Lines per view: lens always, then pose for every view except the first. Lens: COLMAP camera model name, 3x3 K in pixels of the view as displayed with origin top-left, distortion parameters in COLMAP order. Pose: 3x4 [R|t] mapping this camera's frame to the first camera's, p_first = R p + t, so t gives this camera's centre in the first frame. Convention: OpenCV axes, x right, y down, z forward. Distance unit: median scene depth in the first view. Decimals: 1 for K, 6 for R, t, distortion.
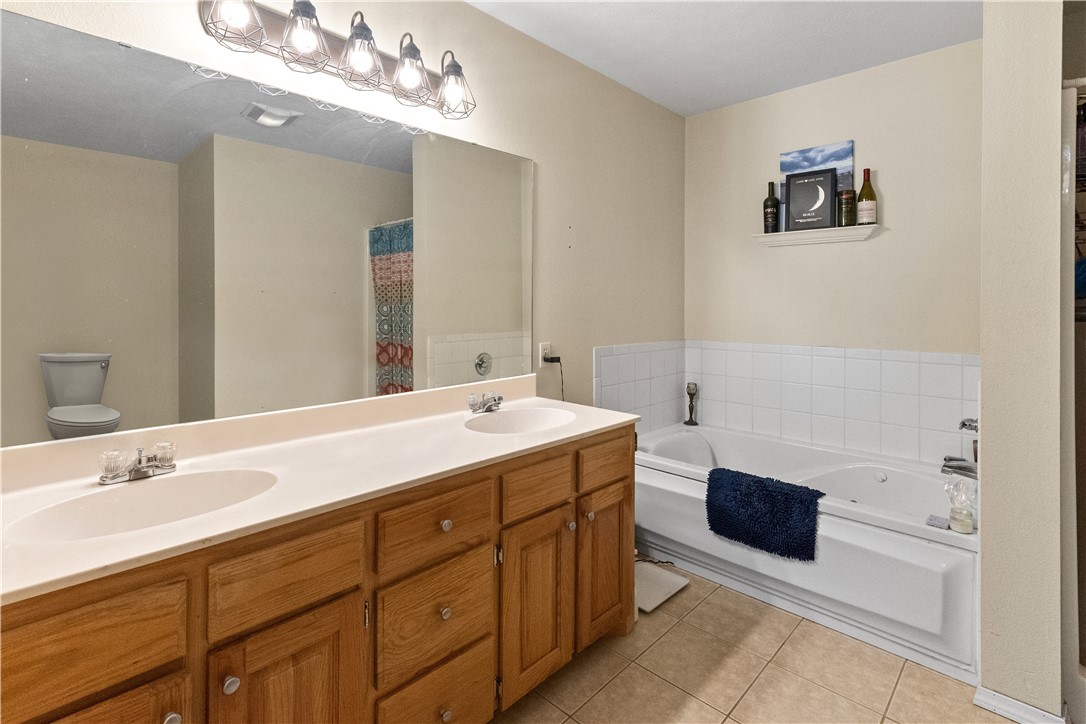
lens RADIAL K [[506.1, 0, 480.0], [0, 506.1, 305.9], [0, 0, 1]] dist [-0.001248, -0.001044]
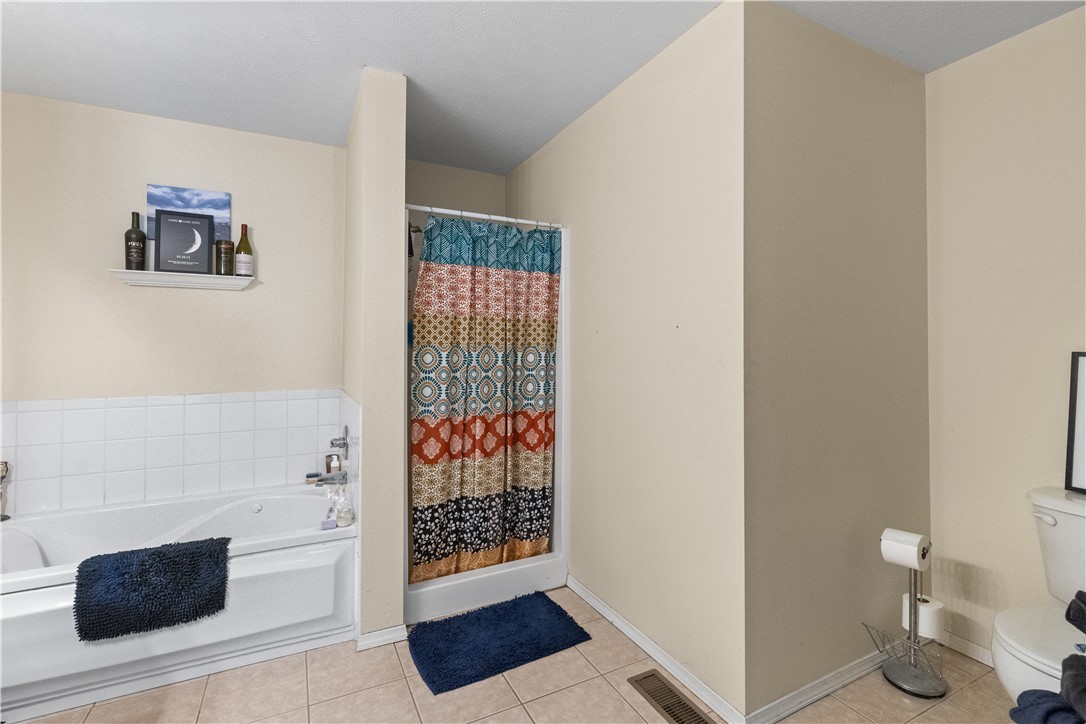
lens RADIAL K [[506.1, 0, 540.7], [0, 506.1, 351.8], [0, 0, 1]] dist [-0.001248, -0.001044]
pose [[0.273220, -0.008068, 0.961918, -0.095069], [0.009593, 0.999938, 0.005662, -0.000594], [-0.961904, 0.007680, 0.273280, 0.099260]]
